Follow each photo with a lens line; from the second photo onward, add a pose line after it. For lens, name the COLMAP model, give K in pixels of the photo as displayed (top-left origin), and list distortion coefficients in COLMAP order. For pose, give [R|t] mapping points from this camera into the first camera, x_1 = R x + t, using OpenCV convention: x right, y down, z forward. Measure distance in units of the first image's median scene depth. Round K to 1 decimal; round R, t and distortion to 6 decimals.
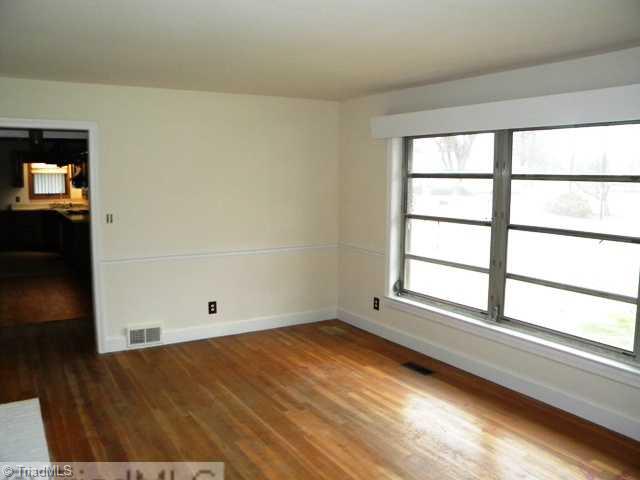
lens RADIAL K [[548.2, 0, 316.8], [0, 548.2, 236.6], [0, 0, 1]] dist [-0.179740, 0.174103]
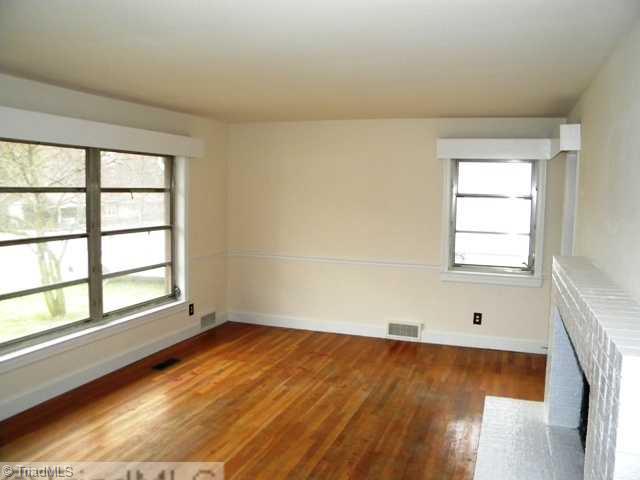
lens RADIAL K [[548.2, 0, 316.8], [0, 548.2, 236.6], [0, 0, 1]] dist [-0.179740, 0.174103]
pose [[-0.631106, -0.077936, 0.771771, -0.803438], [0.075611, 0.984021, 0.161200, -0.161105], [-0.772002, 0.160088, -0.615129, 1.347399]]
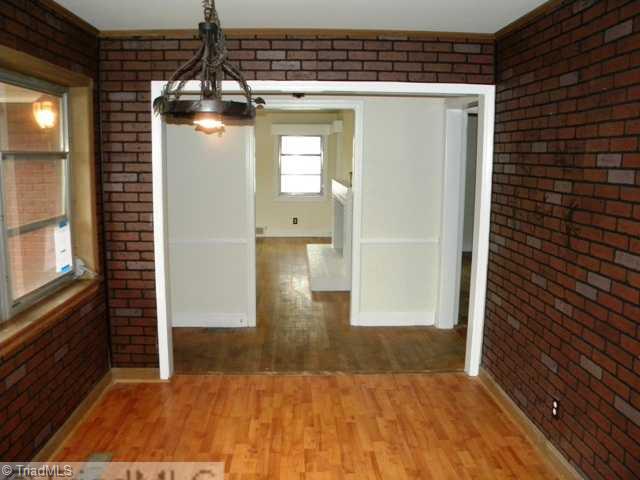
lens RADIAL K [[548.2, 0, 316.8], [0, 548.2, 236.6], [0, 0, 1]] dist [-0.179740, 0.174103]
pose [[-0.875746, -0.081488, 0.475845, -1.132290], [0.046760, 0.966700, 0.251604, -0.232765], [-0.480502, 0.242591, -0.842774, 1.968396]]
